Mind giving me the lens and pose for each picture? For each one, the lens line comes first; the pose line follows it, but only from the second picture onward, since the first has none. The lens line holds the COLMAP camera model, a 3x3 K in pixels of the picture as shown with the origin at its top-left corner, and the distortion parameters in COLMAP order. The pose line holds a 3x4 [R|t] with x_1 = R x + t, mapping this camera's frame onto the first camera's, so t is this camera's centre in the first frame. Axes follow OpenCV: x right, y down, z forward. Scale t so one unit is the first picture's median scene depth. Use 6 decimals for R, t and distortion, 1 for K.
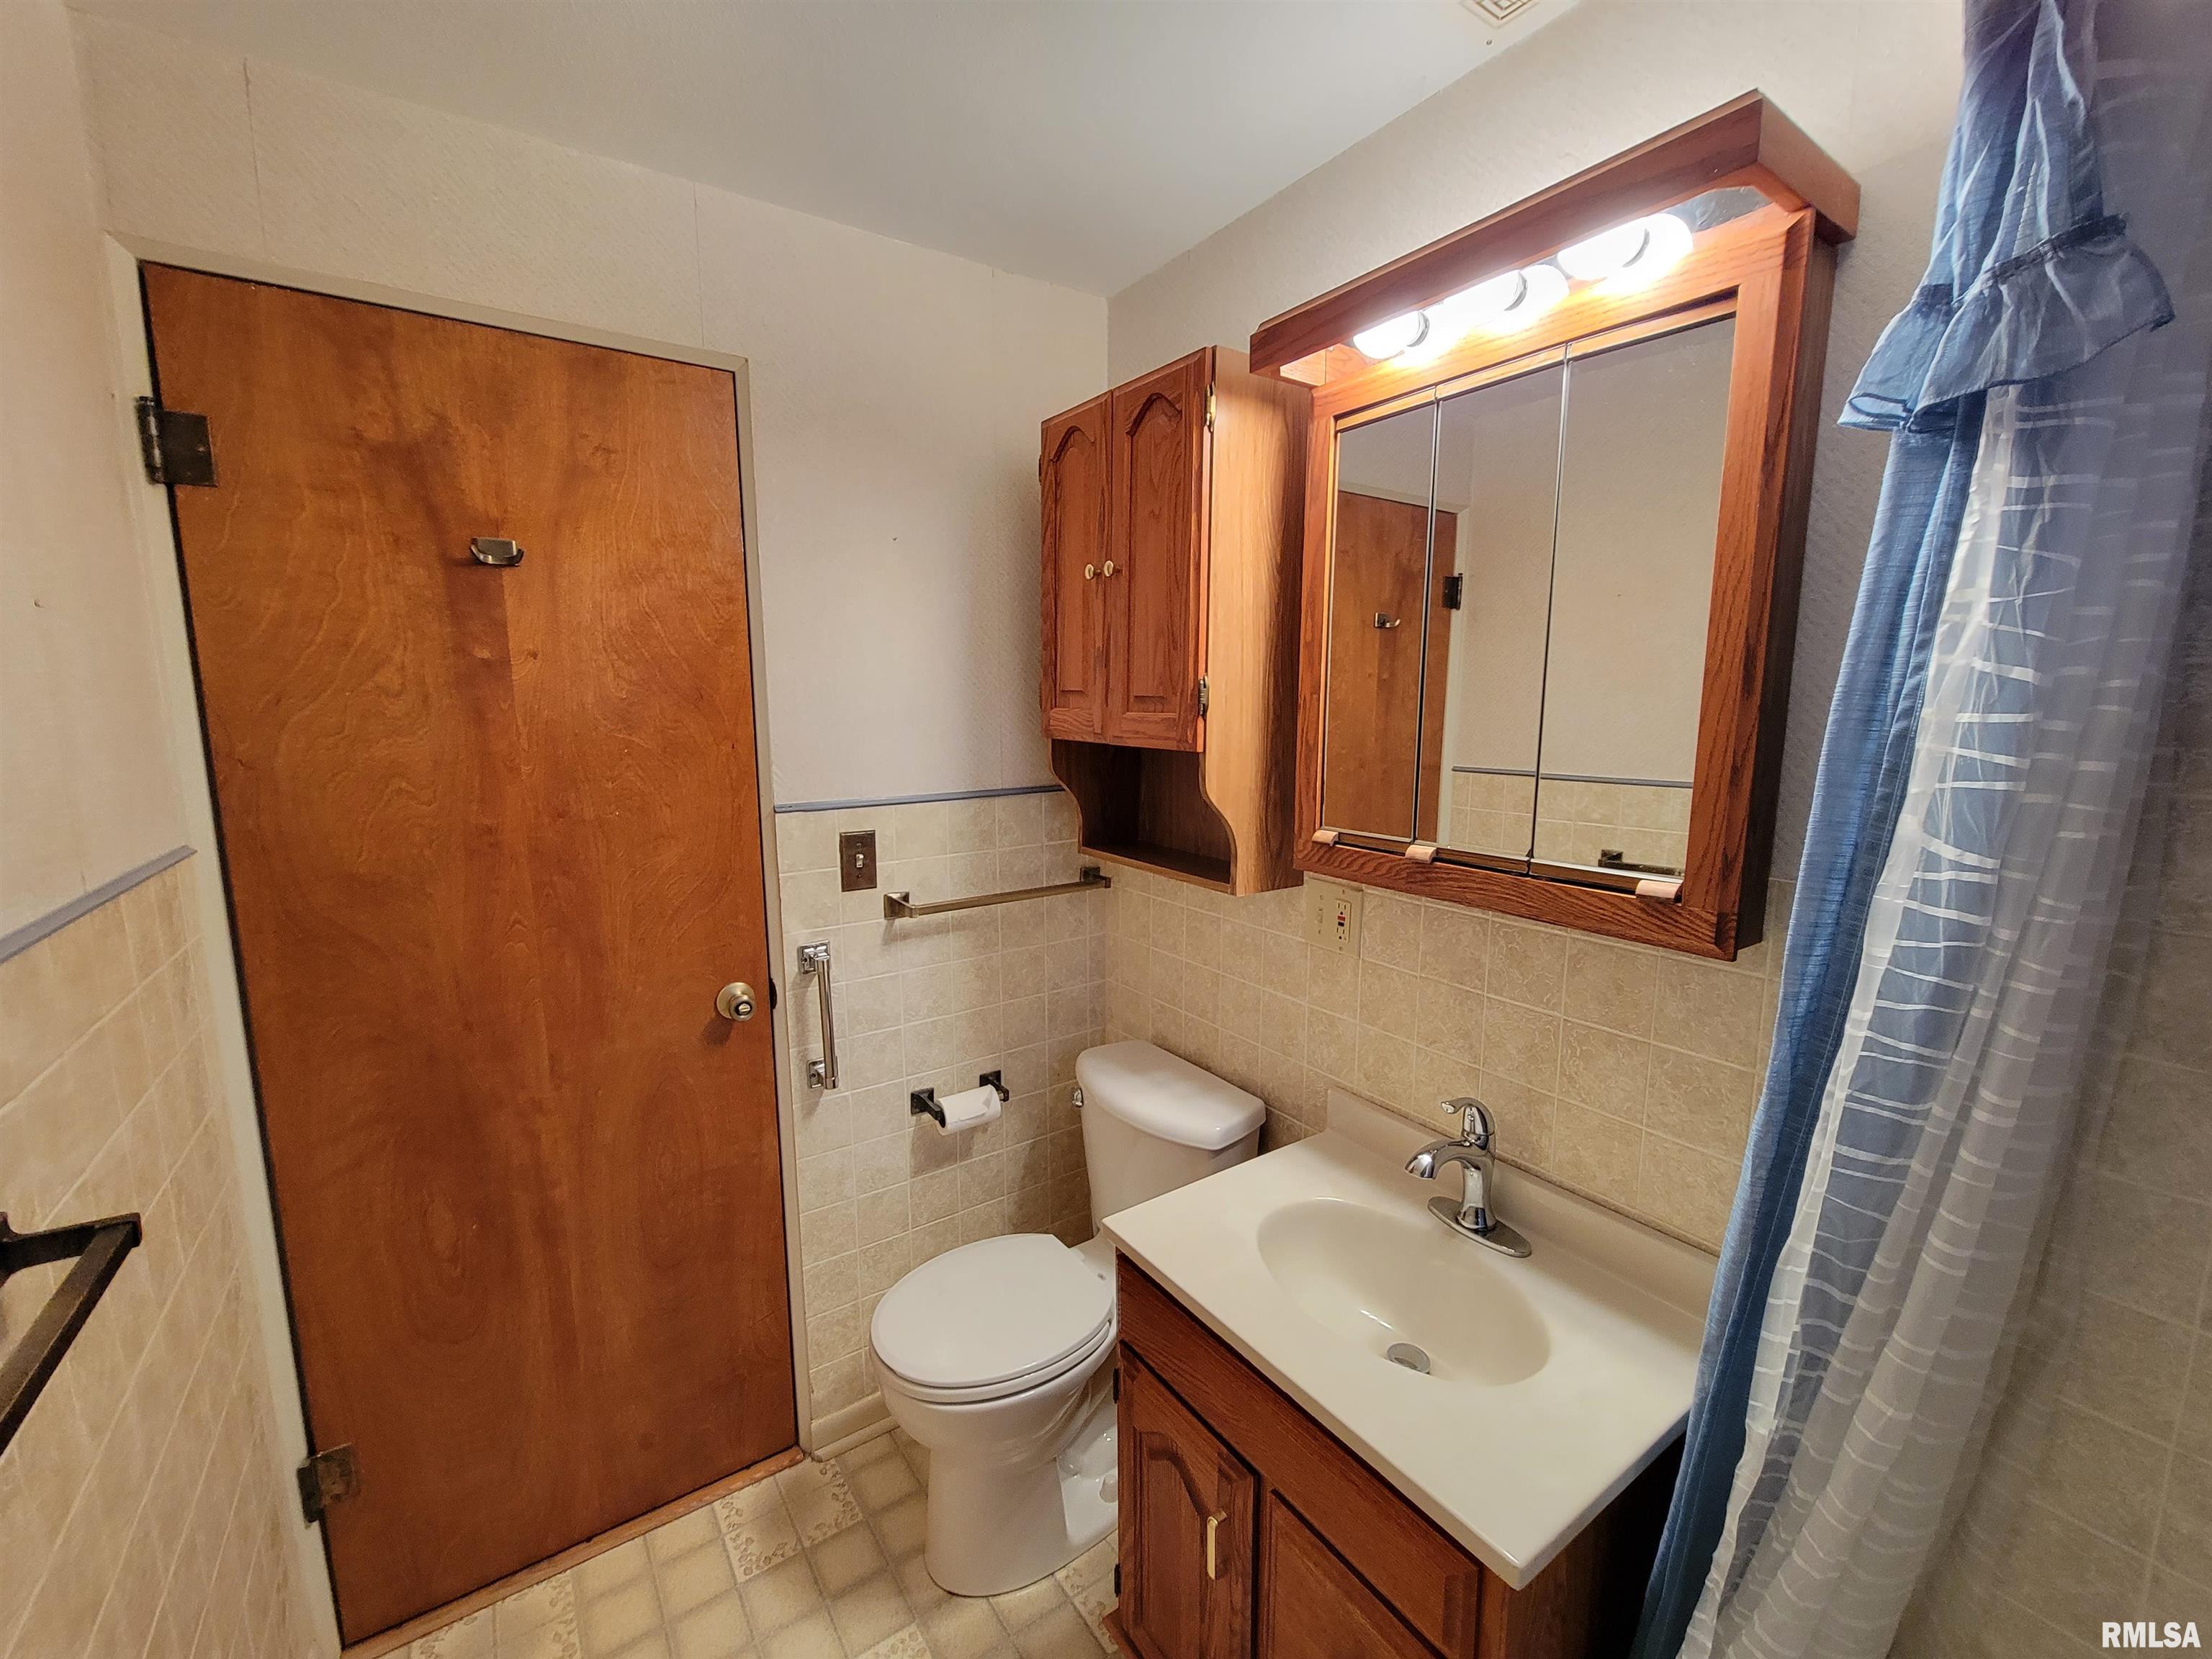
lens RADIAL K [[901.4, 0, 1106.0], [0, 901.4, 829.5], [0, 0, 1]] dist [-0.001214, -0.000013]
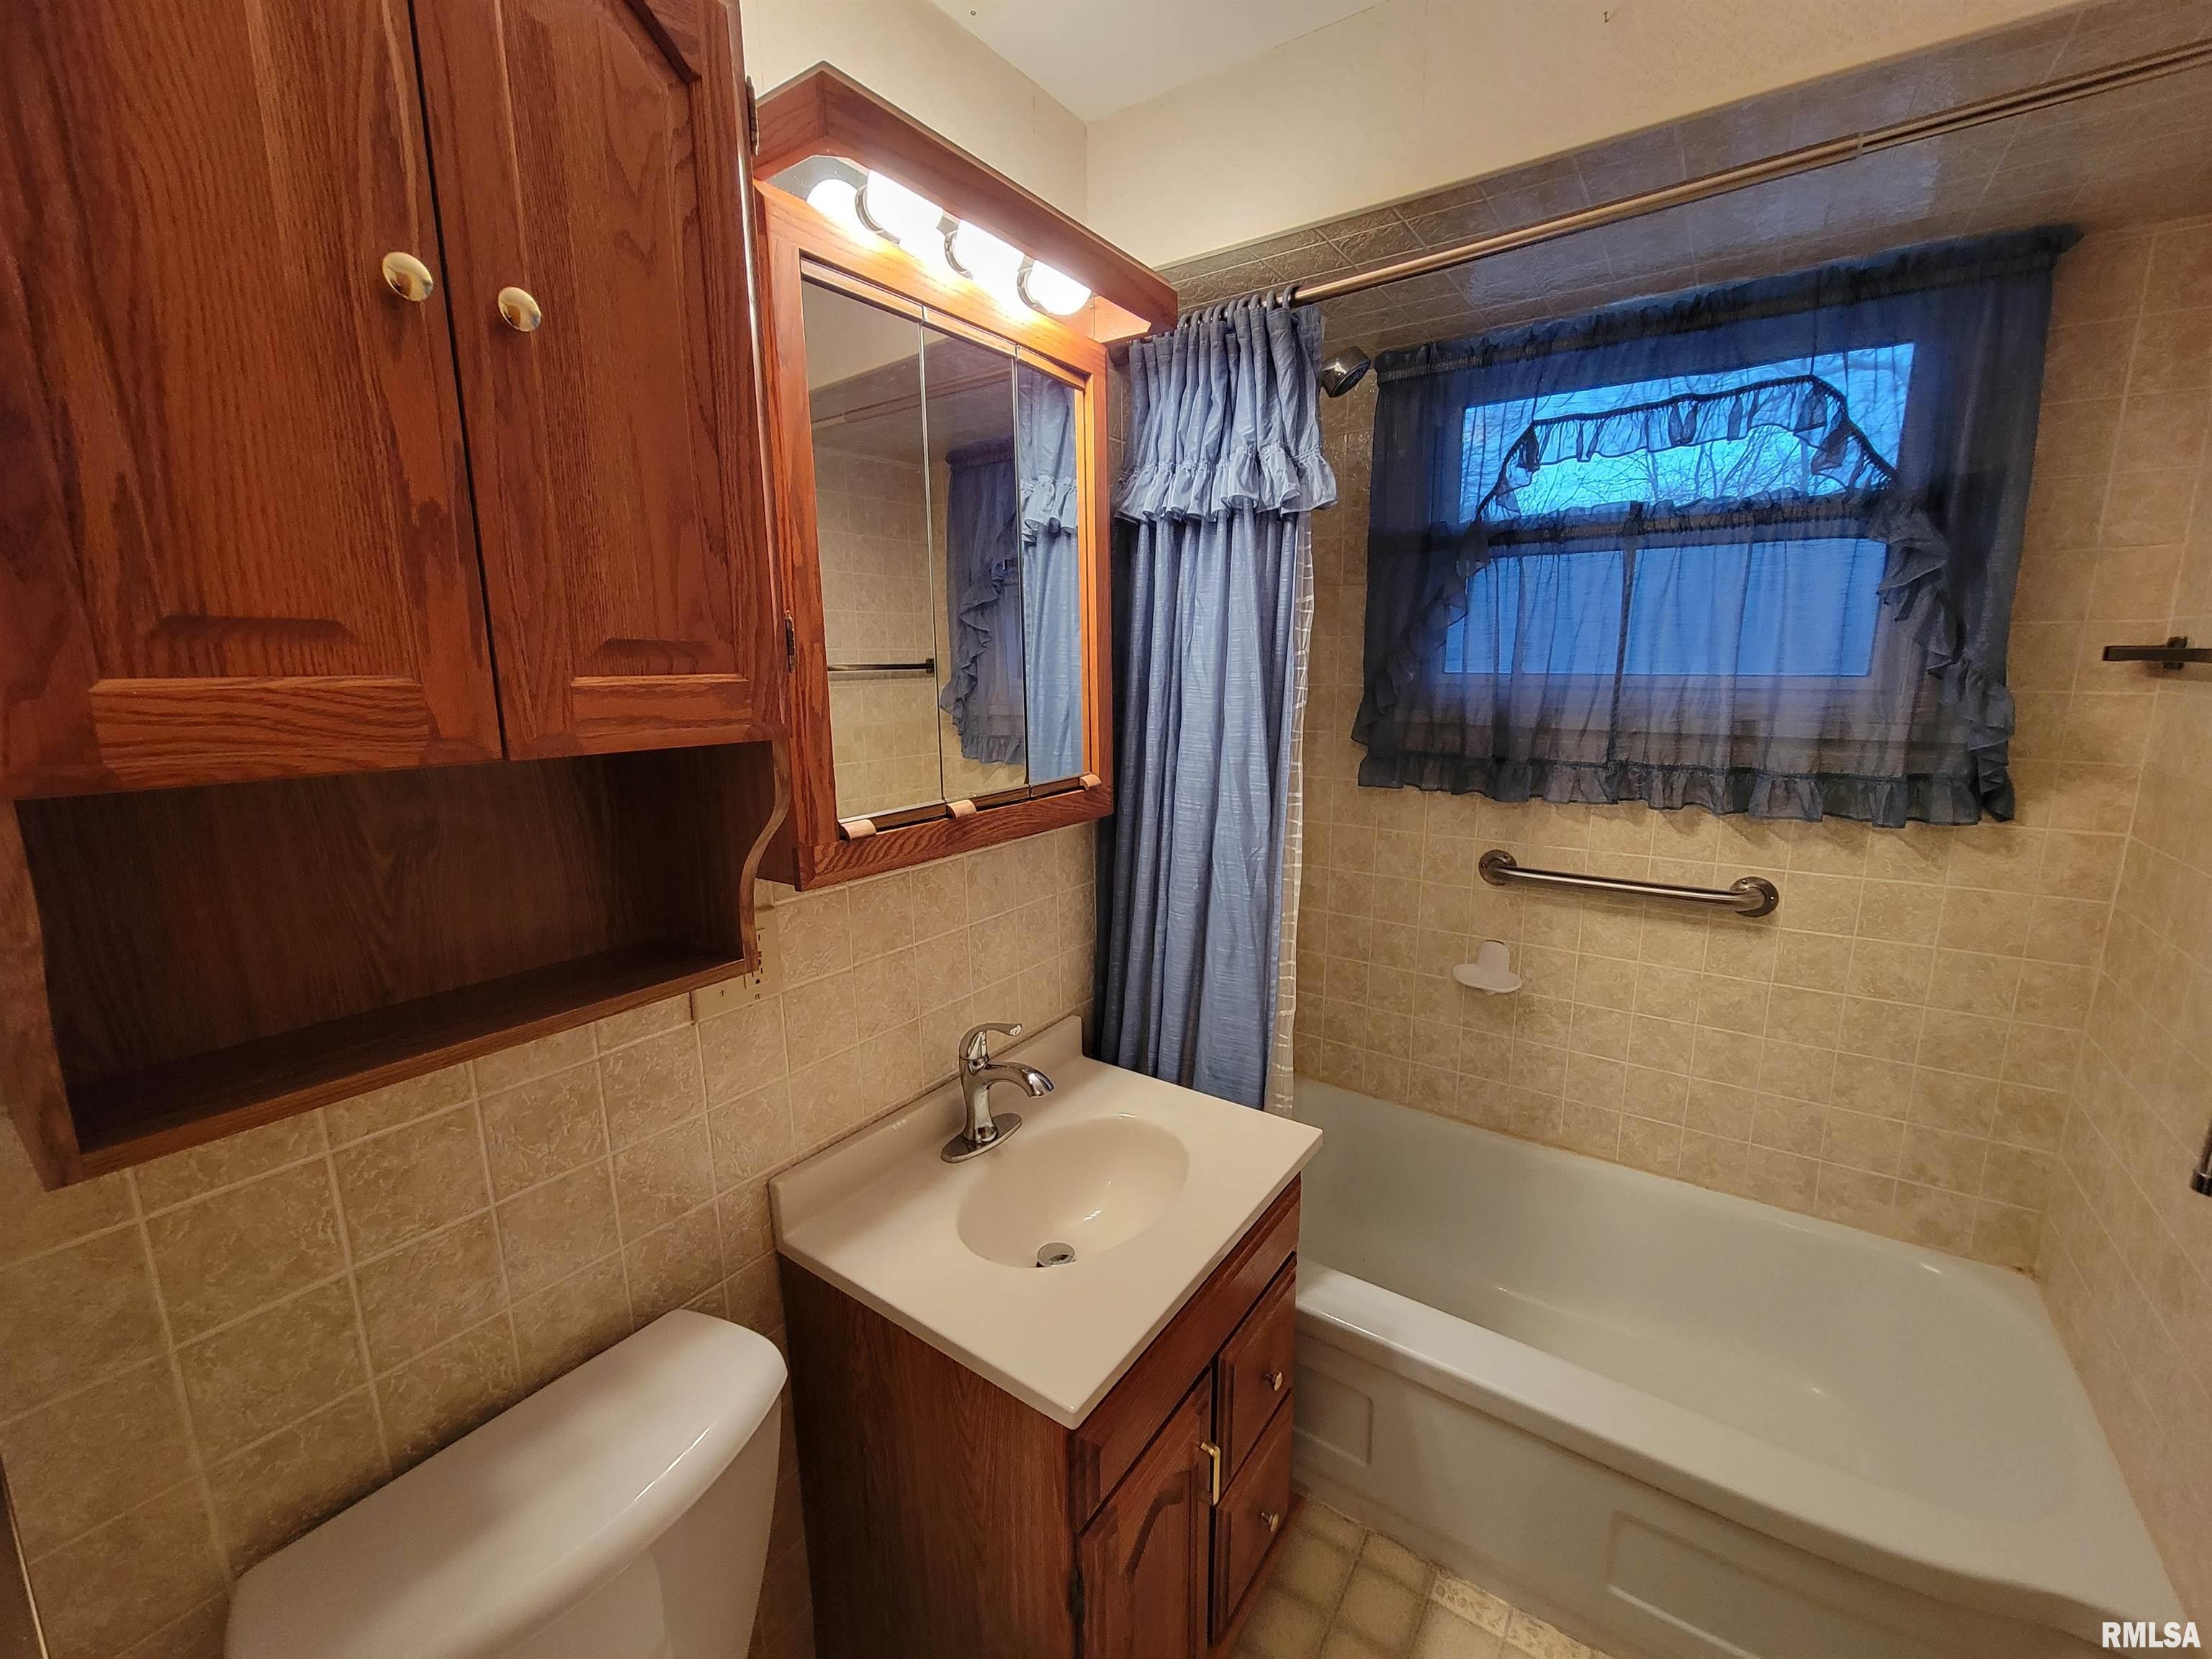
lens RADIAL K [[908.1, 0, 1106.0], [0, 908.1, 829.5], [0, 0, 1]] dist [0.011609, -0.005728]
pose [[-0.349716, -0.170326, 0.921242, -0.526457], [0.147964, 0.960951, 0.233837, -0.136468], [-0.925097, 0.218088, -0.310858, 1.001568]]
